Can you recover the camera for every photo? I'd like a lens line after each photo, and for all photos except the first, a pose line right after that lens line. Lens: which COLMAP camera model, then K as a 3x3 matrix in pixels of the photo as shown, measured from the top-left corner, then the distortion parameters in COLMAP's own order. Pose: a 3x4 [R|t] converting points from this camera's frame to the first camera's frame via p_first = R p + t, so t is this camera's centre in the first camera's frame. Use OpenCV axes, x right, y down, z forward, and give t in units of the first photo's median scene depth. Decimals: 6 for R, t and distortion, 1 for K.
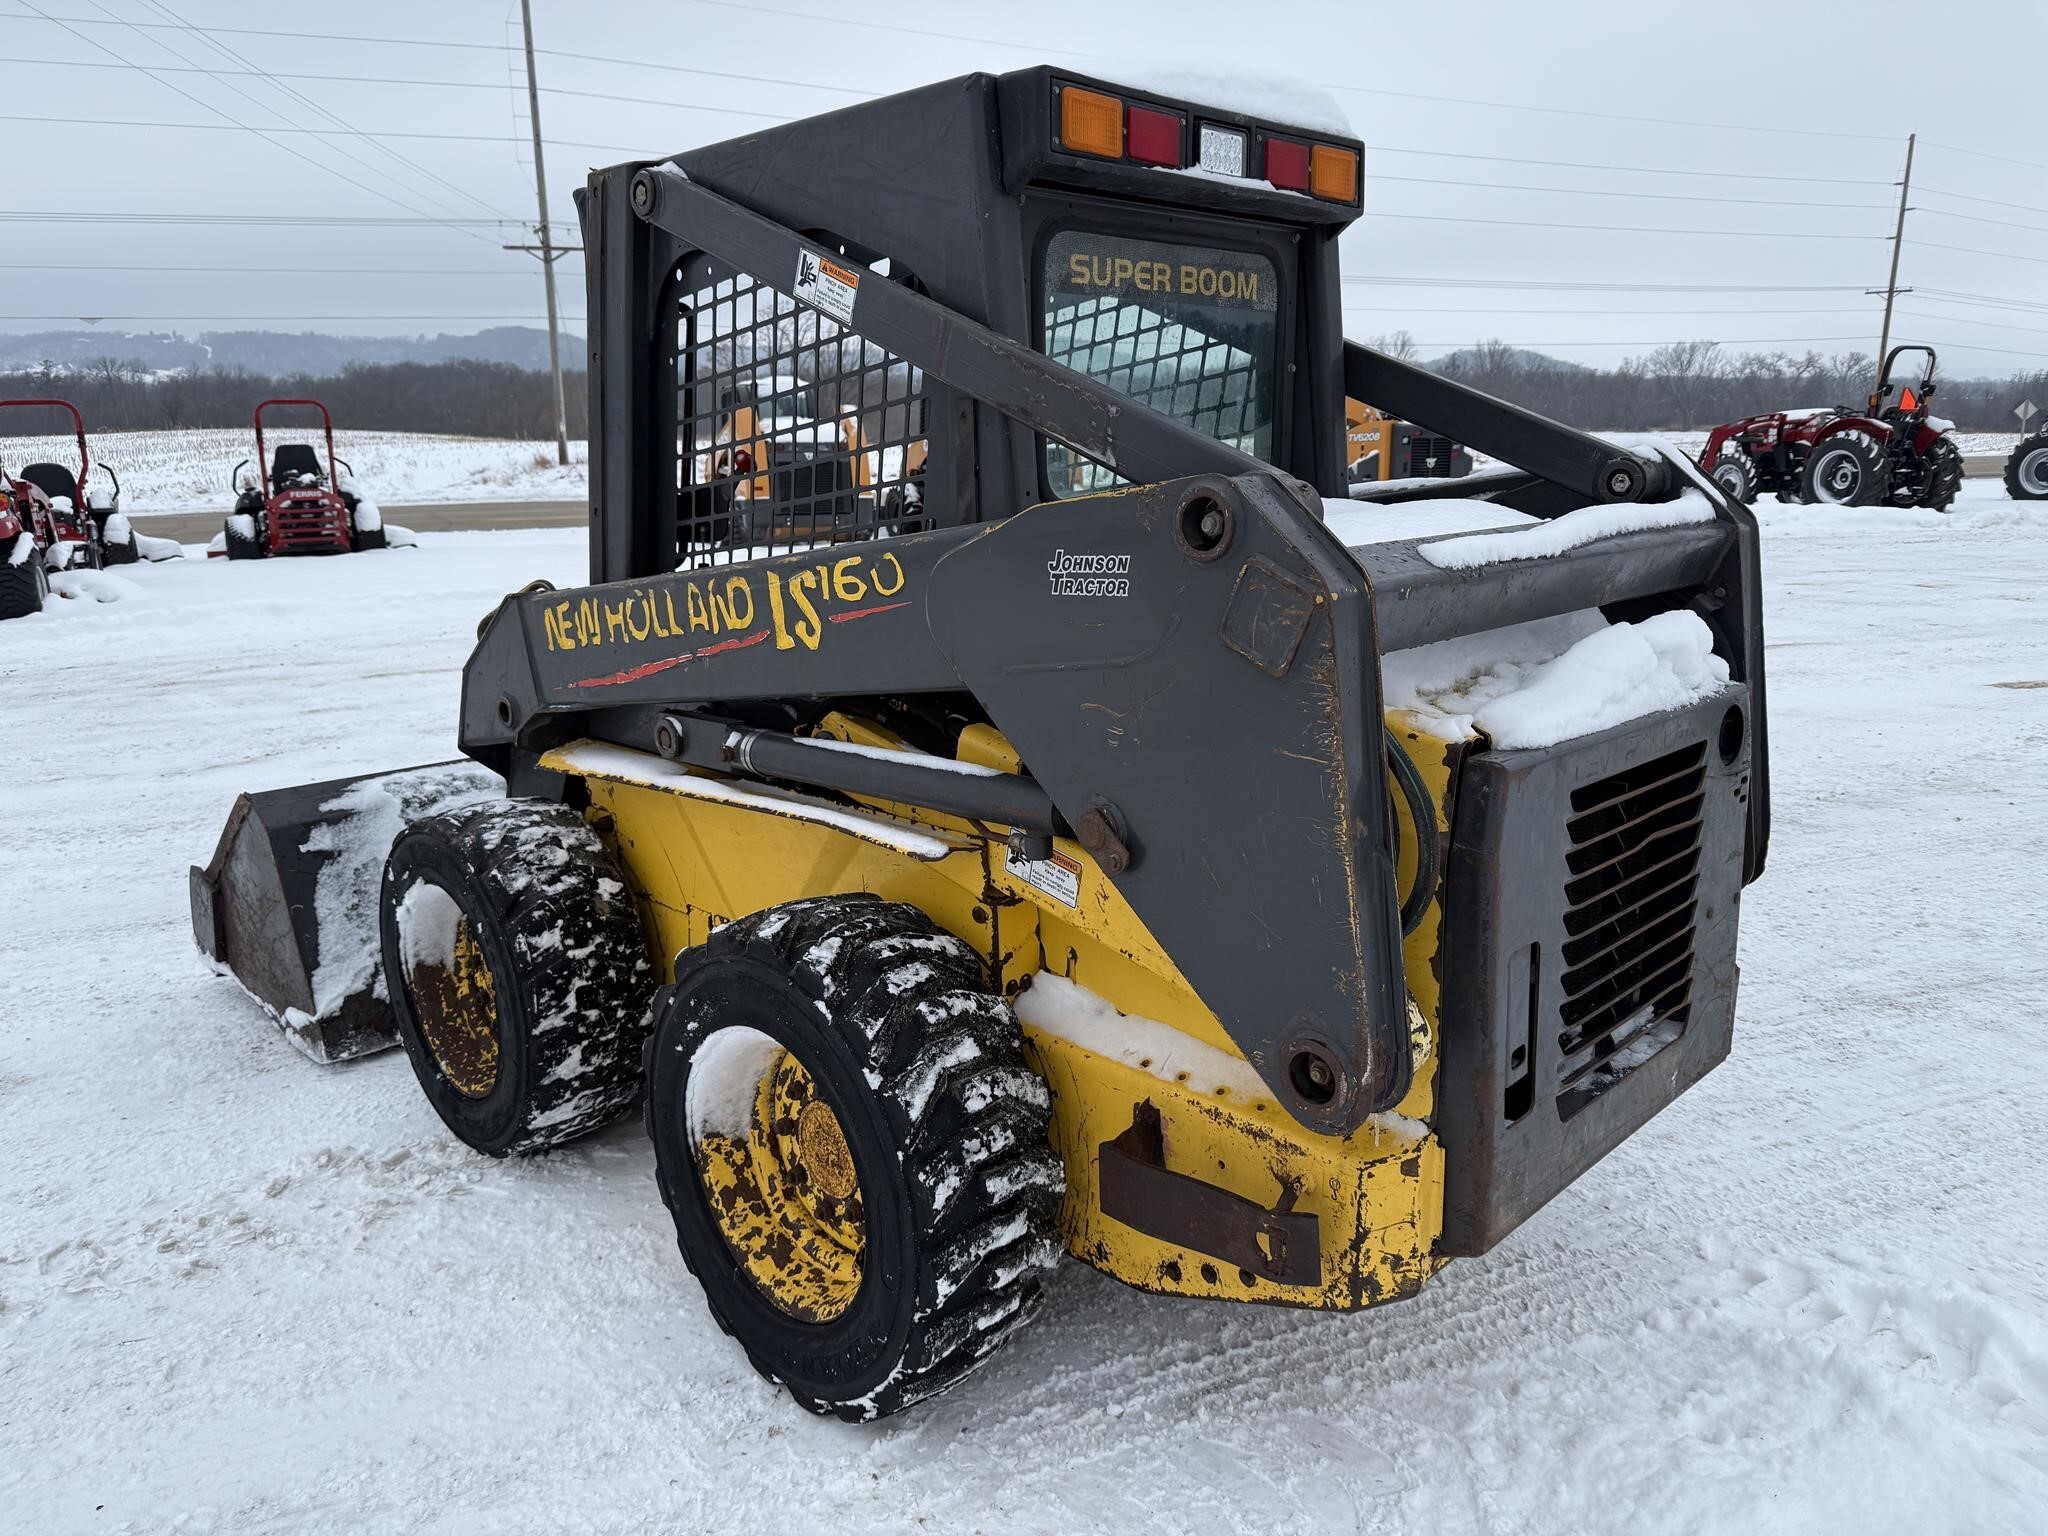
lens RADIAL K [[1437.9, 0, 1025.9], [0, 1437.9, 742.4], [0, 0, 1]] dist [0.109588, -0.164963]
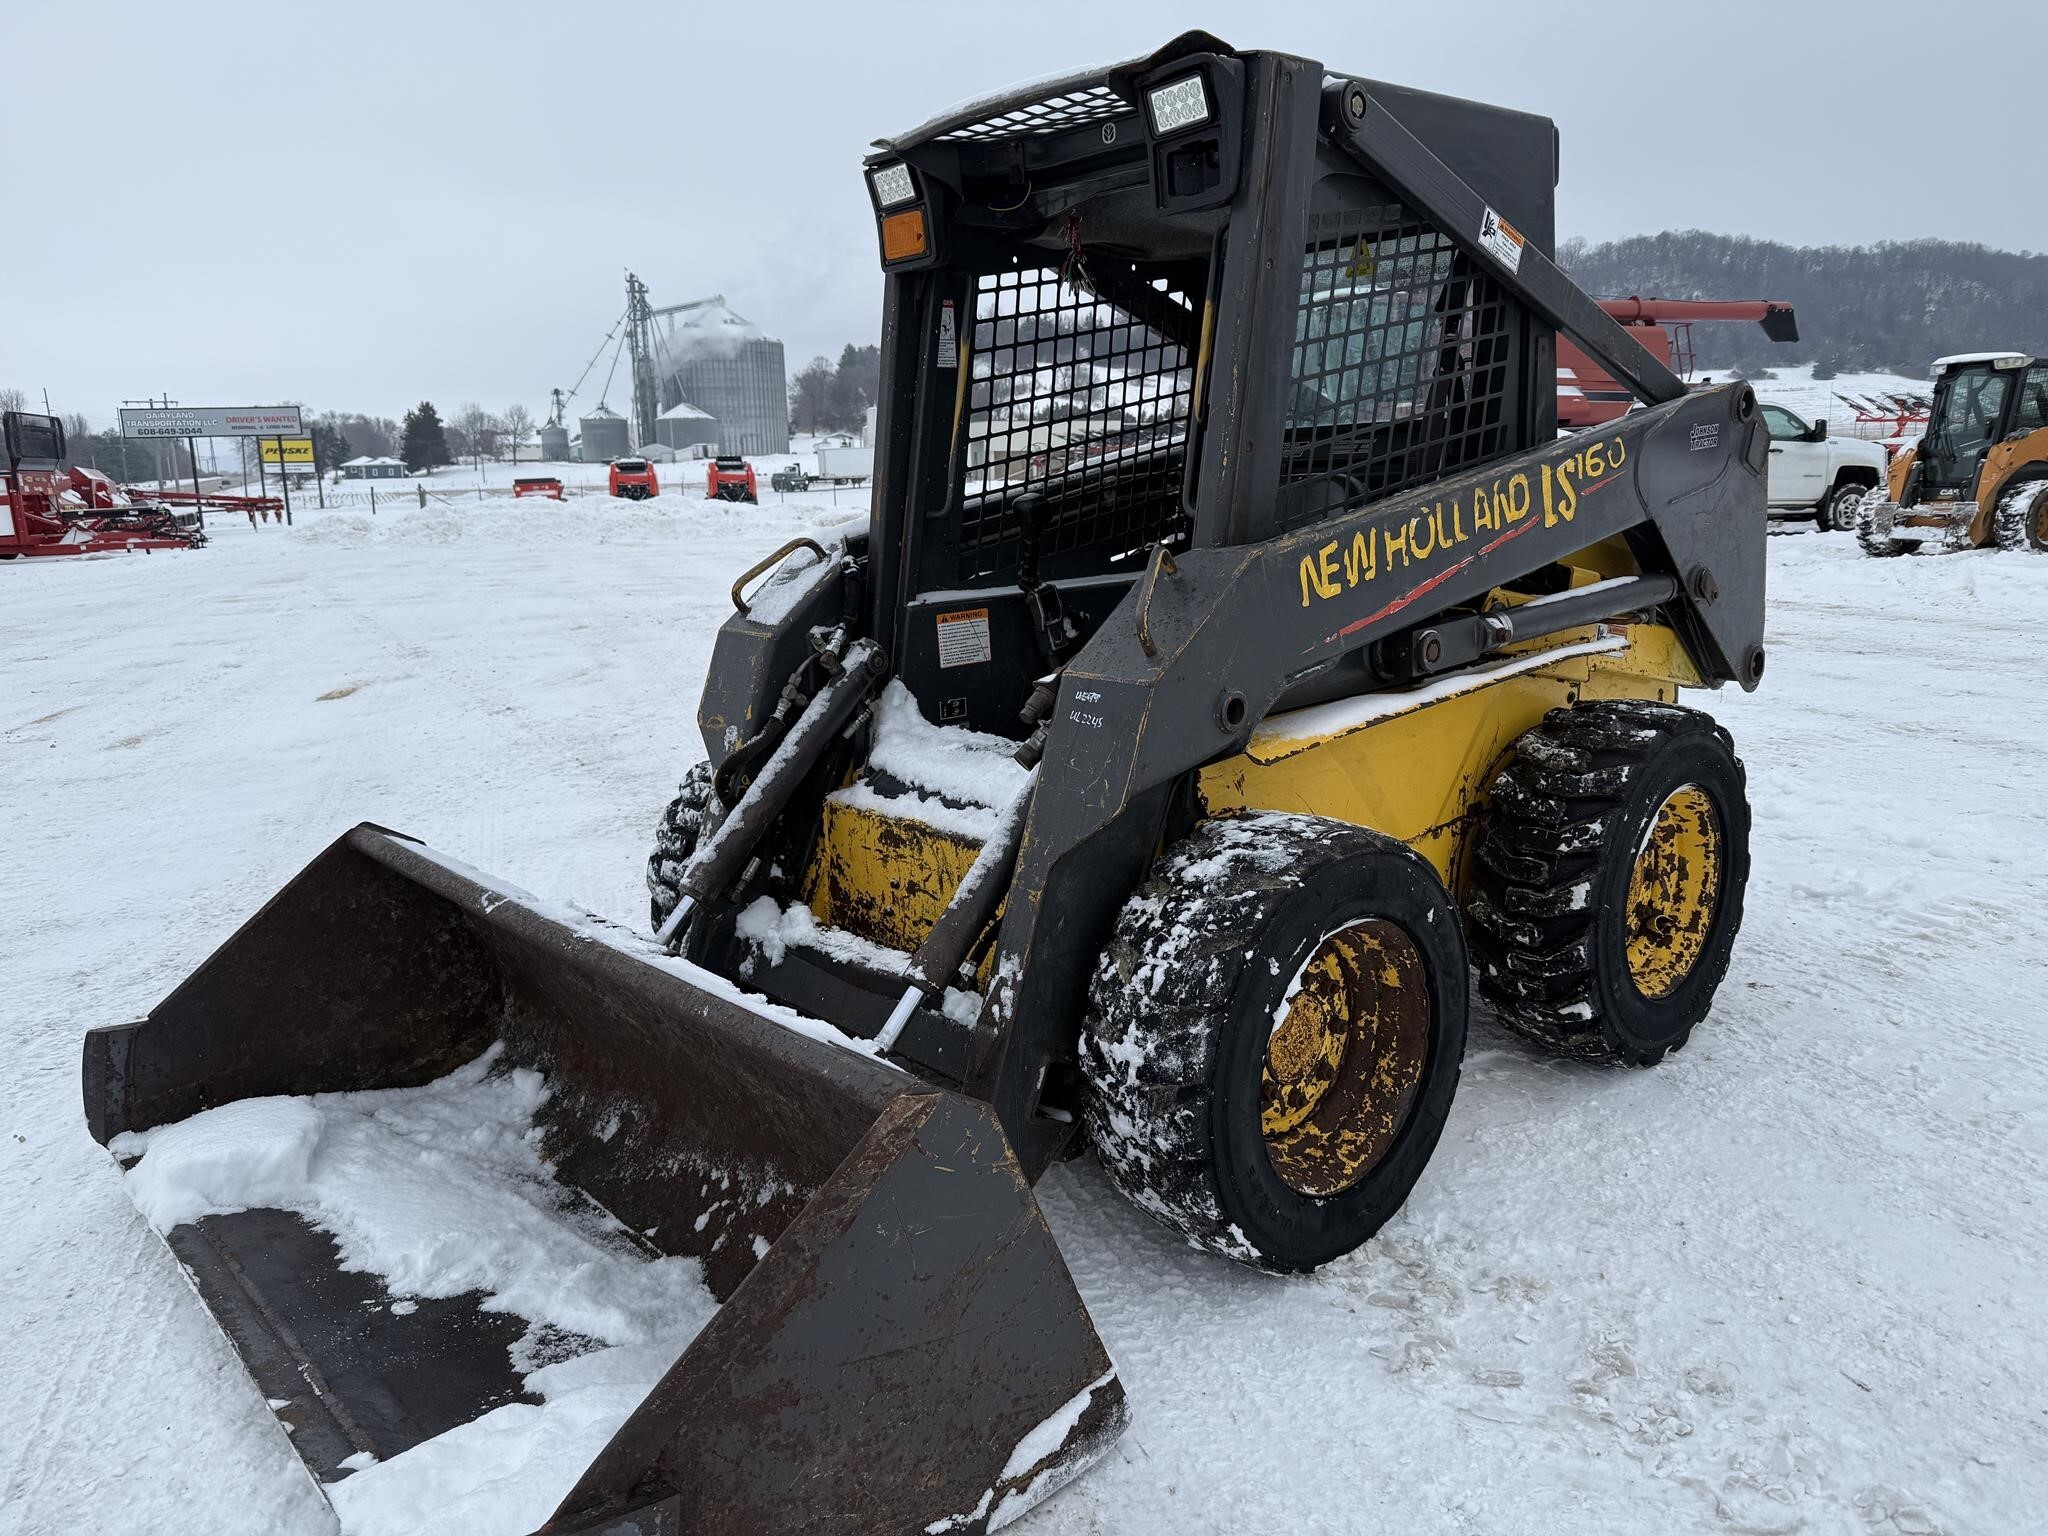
lens RADIAL K [[1443.0, 0, 1032.8], [0, 1443.0, 767.2], [0, 0, 1]] dist [0.114629, -0.175600]
pose [[0.047273, -0.199325, 0.978793, -1.521884], [0.248810, 0.951352, 0.181720, -0.215696], [-0.967398, 0.234943, 0.094567, 1.416063]]
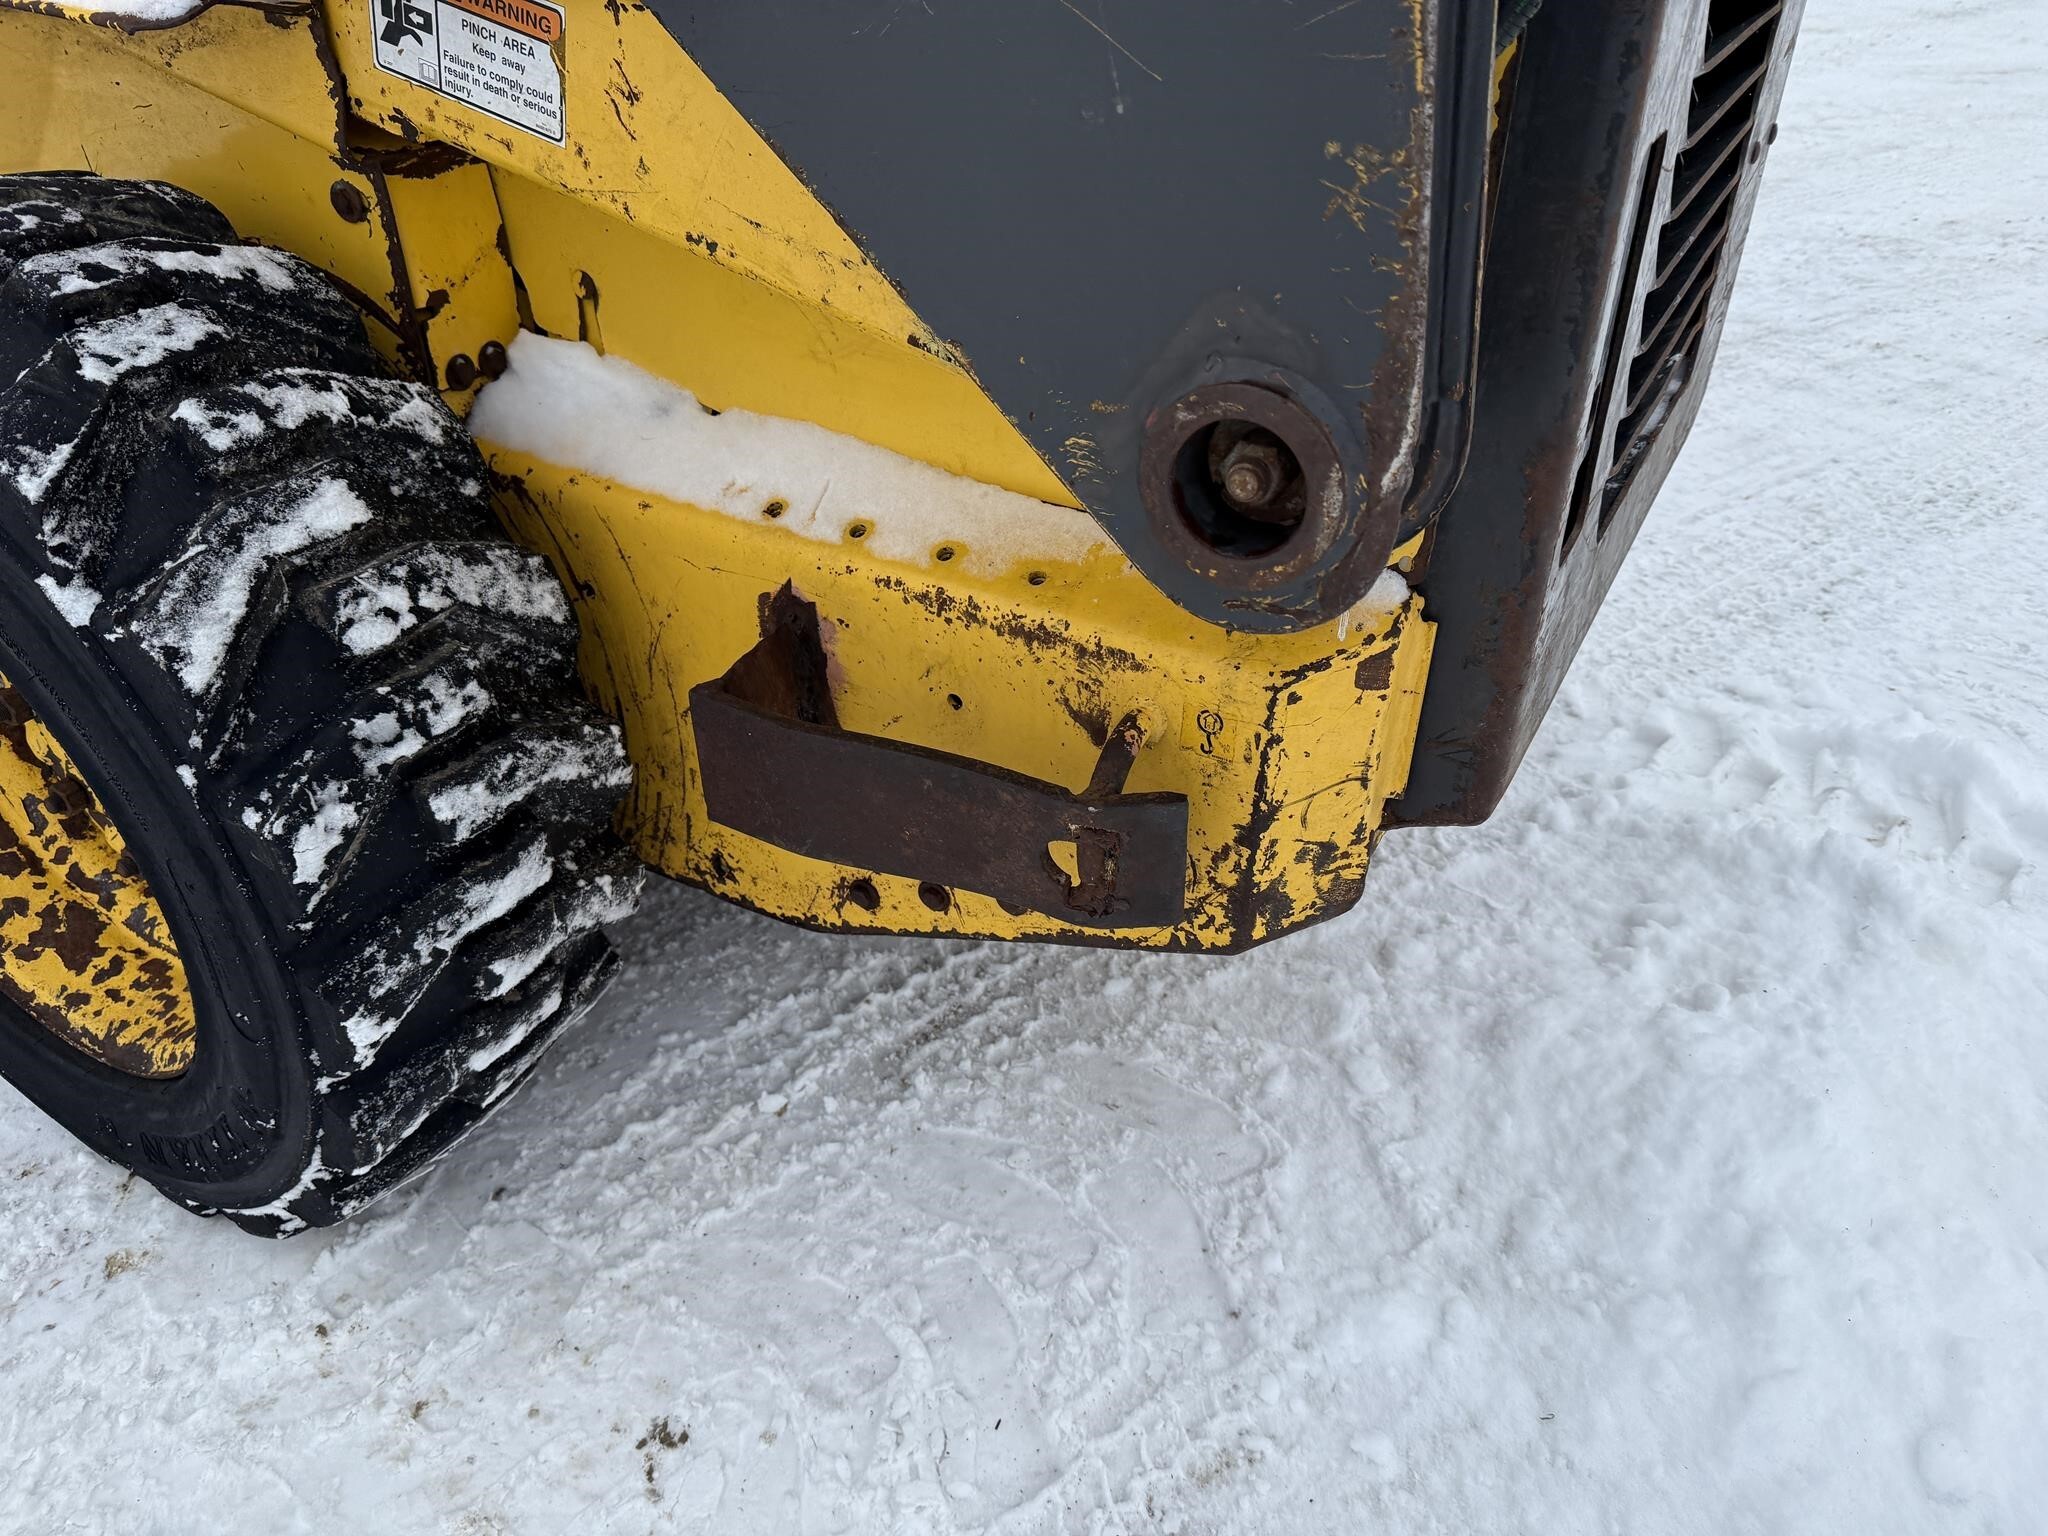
lens RADIAL K [[1425.1, 0, 1024.0], [0, 1425.1, 768.0], [0, 0, 1]] dist [0.076889, -0.090966]
pose [[0.962576, -0.126702, 0.239570, 0.037413], [0.027970, 0.925709, 0.377200, 0.120690], [-0.269565, -0.356383, 0.894610, 0.507358]]
